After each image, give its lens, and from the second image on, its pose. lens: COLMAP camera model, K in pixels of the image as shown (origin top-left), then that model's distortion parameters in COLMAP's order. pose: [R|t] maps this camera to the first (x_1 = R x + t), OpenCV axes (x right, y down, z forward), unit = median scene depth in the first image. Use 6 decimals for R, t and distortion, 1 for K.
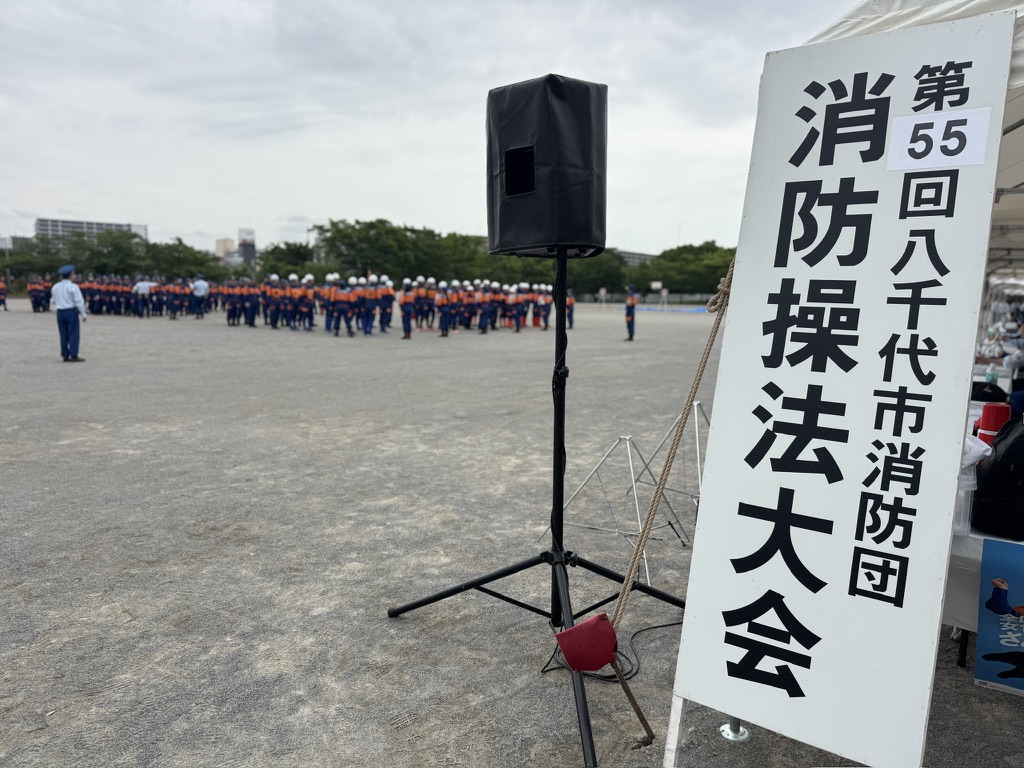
lens RADIAL K [[762.5, 0, 511.0], [0, 762.5, 383.4], [0, 0, 1]] dist [0.022861, 0.003033]
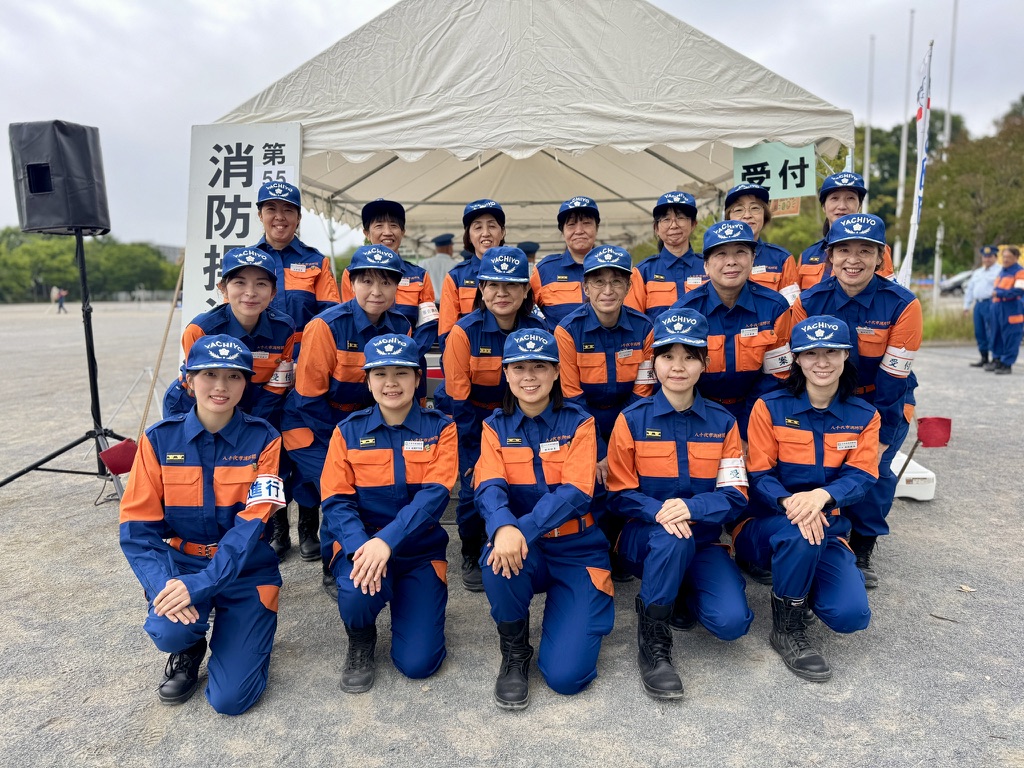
lens RADIAL K [[762.5, 0, 517.9], [0, 762.5, 385.5], [0, 0, 1]] dist [0.022861, 0.003033]
pose [[0.840175, -0.098311, 0.533330, -0.054180], [0.093063, 0.994980, 0.036802, 0.189595], [-0.534270, 0.018713, 0.845106, -0.912408]]
